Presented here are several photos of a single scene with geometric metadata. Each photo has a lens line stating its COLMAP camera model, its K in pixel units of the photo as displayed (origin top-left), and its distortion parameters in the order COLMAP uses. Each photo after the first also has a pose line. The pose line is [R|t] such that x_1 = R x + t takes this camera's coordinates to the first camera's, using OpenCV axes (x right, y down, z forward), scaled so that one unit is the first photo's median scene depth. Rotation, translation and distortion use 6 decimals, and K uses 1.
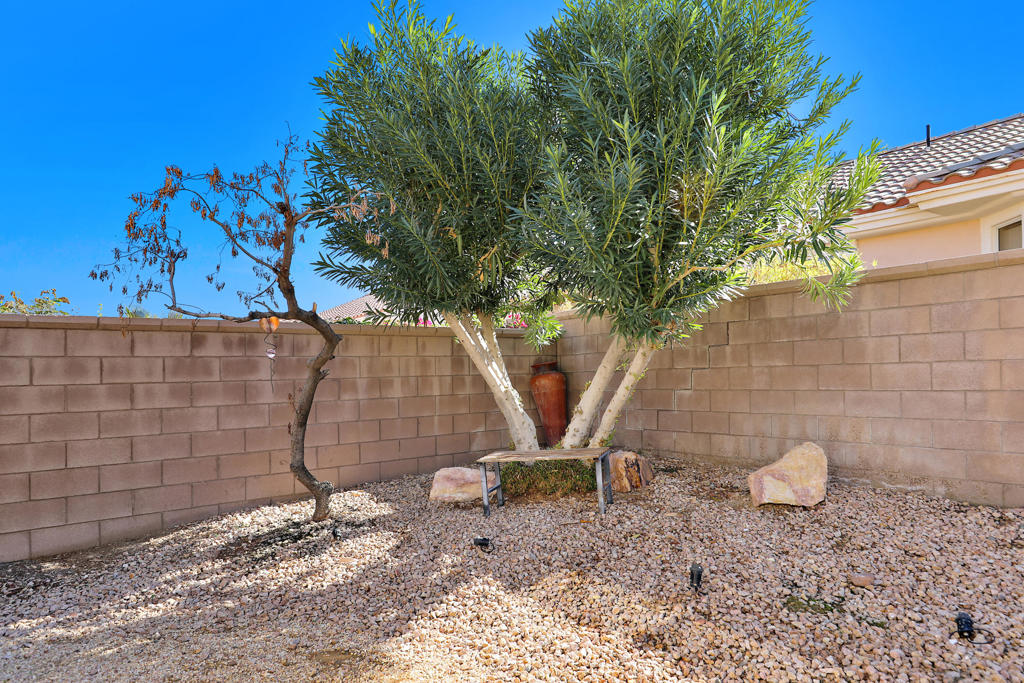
lens RADIAL K [[666.8, 0, 514.8], [0, 666.8, 345.7], [0, 0, 1]] dist [0.017726, 0.000647]
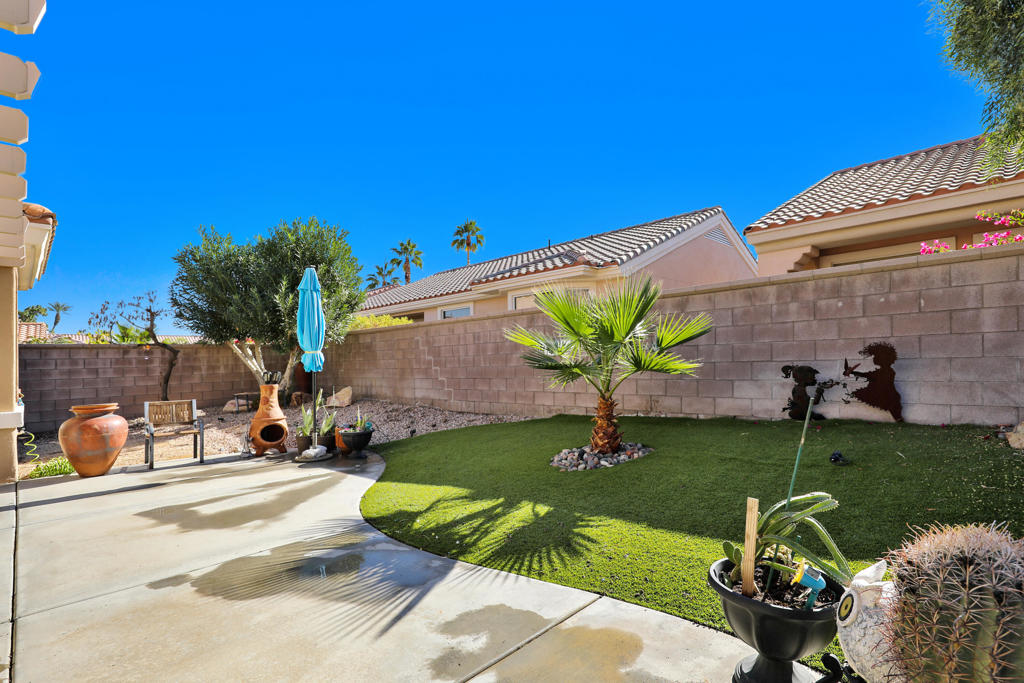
lens RADIAL K [[476.8, 0, 512.1], [0, 476.8, 335.5], [0, 0, 1]] dist [-0.000143, -0.000204]
pose [[0.988067, 0.003972, 0.153974, 0.755888], [-0.002681, 0.999959, -0.008591, -0.061618], [-0.154002, 0.008076, 0.988038, -1.113328]]
